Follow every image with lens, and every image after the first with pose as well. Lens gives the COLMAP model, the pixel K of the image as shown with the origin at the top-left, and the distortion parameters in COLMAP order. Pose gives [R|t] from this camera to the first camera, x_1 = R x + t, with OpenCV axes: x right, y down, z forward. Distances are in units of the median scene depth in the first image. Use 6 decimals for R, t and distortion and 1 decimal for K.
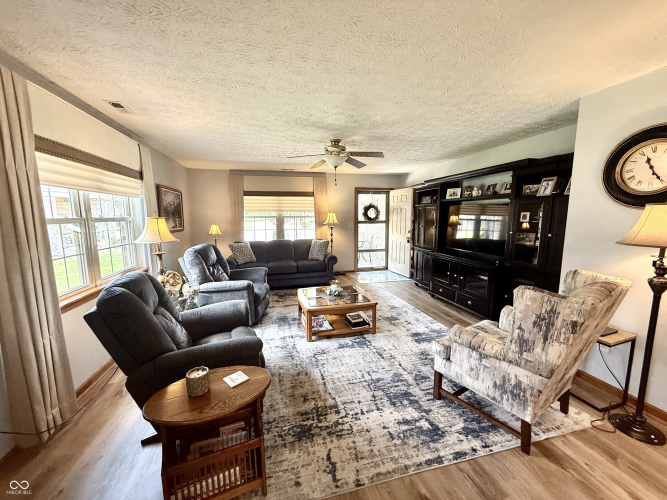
lens RADIAL K [[262.8, 0, 333.5], [0, 262.8, 250.0], [0, 0, 1]] dist [0.000002, -0.000319]
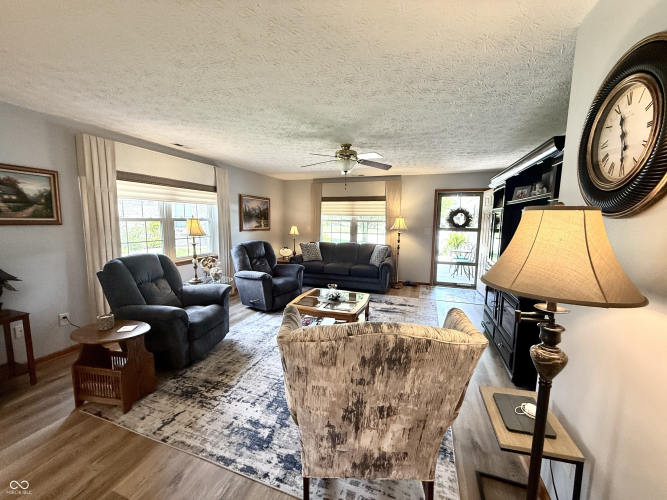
lens RADIAL K [[262.8, 0, 333.5], [0, 262.8, 250.0], [0, 0, 1]] dist [0.000002, -0.000319]
pose [[0.836764, 0.082395, -0.541328, 0.534849], [-0.091107, 0.995783, 0.010737, -0.026205], [0.539930, 0.040334, 0.840743, 0.147388]]
